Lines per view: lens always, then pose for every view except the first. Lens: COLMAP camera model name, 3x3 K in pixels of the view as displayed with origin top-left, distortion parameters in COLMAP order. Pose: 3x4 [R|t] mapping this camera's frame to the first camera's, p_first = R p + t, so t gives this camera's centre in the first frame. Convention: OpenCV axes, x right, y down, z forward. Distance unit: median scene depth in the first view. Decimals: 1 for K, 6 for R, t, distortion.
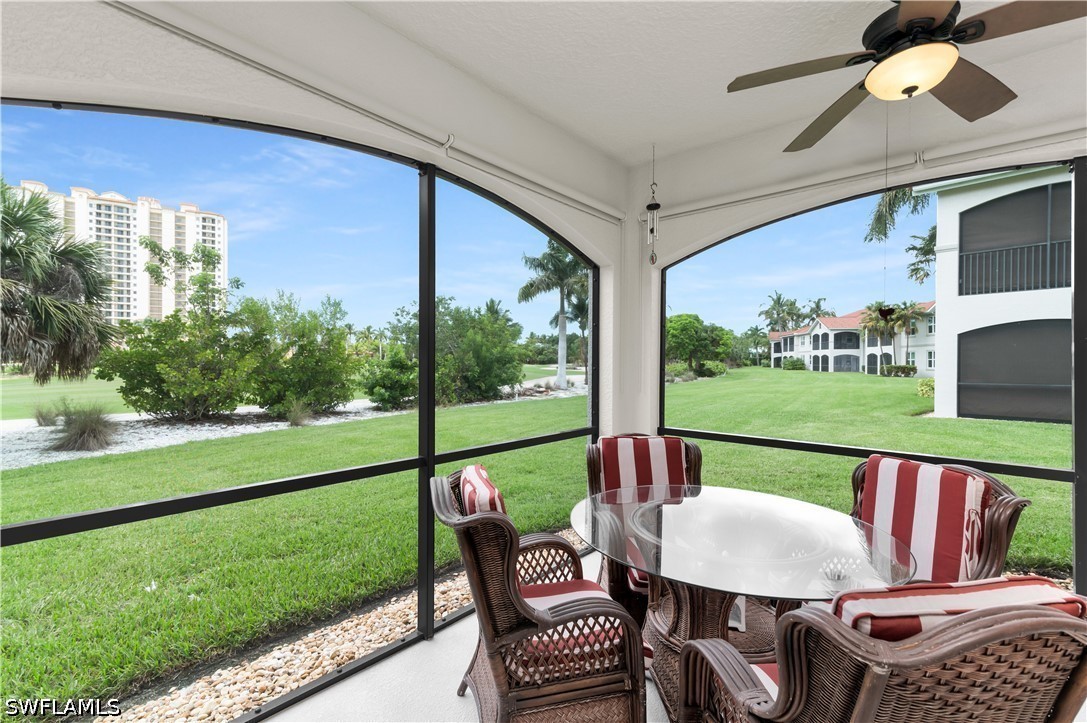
lens RADIAL K [[494.9, 0, 546.5], [0, 494.9, 357.2], [0, 0, 1]] dist [0.025513, -0.001300]
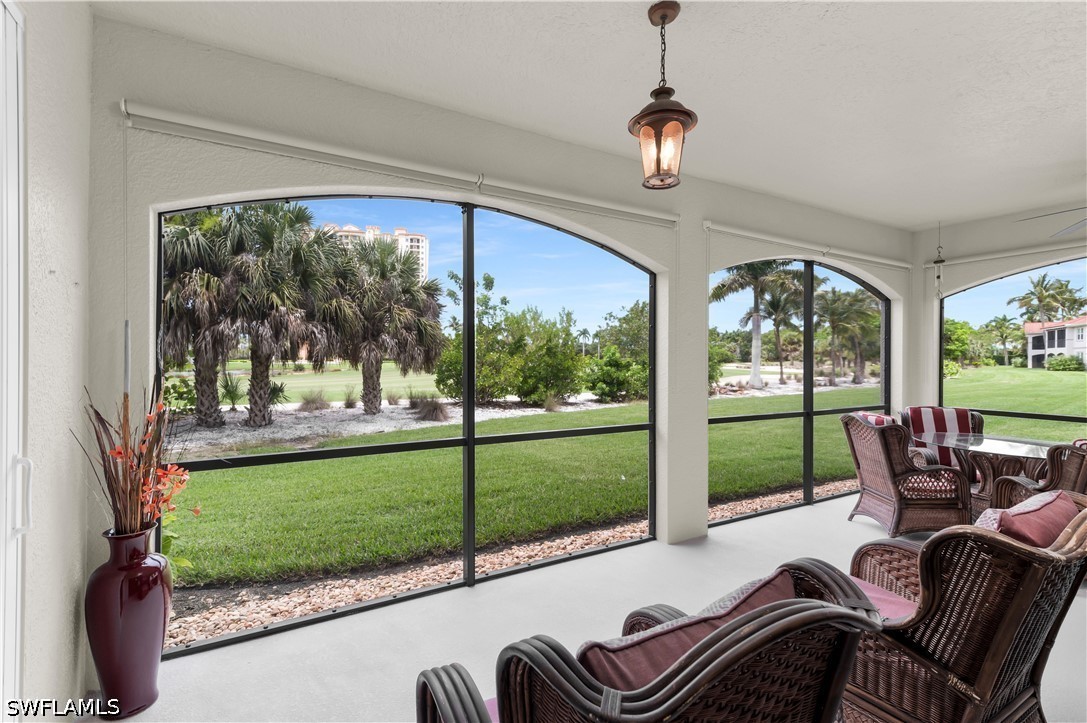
lens RADIAL K [[494.9, 0, 546.5], [0, 494.9, 357.2], [0, 0, 1]] dist [0.025513, -0.001300]
pose [[0.944108, -0.003289, -0.329619, -0.081243], [0.004029, 0.999991, 0.001563, -0.002746], [0.329611, -0.002804, 0.944113, -0.169046]]
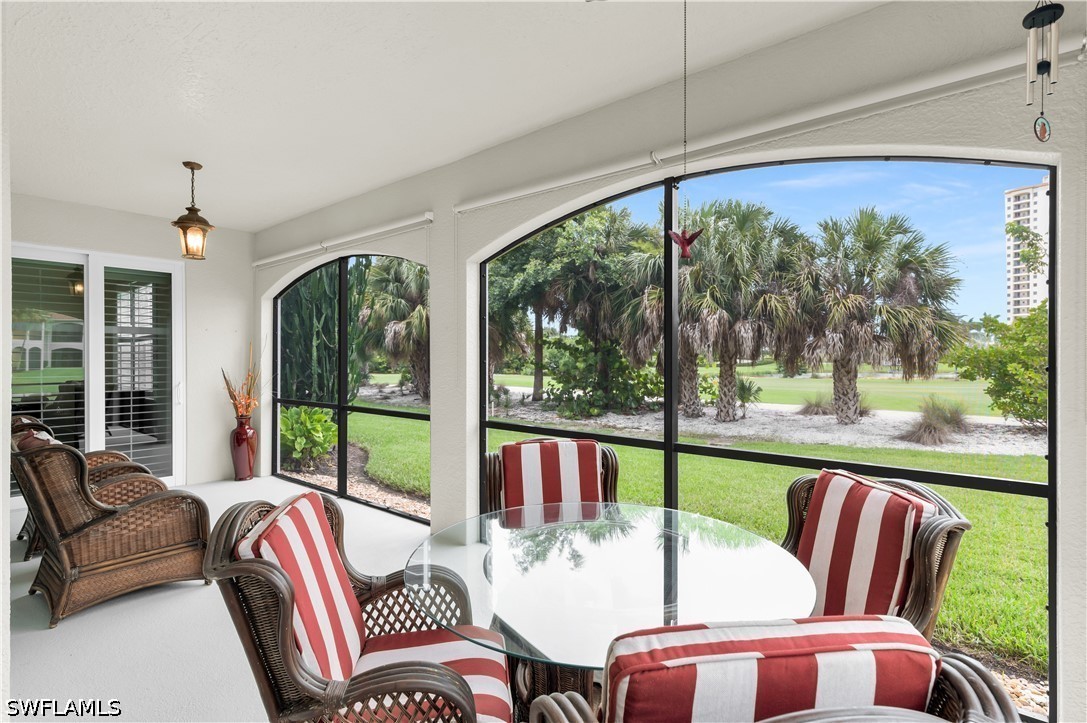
lens RADIAL K [[560.8, 0, 544.0], [0, 560.8, 352.8], [0, 0, 1]] dist [-0.003469, -0.000881]
pose [[0.016716, -0.012866, -0.999778, 0.160027], [0.003233, 0.999913, -0.012813, 0.002770], [0.999855, -0.003018, 0.016756, 0.119998]]
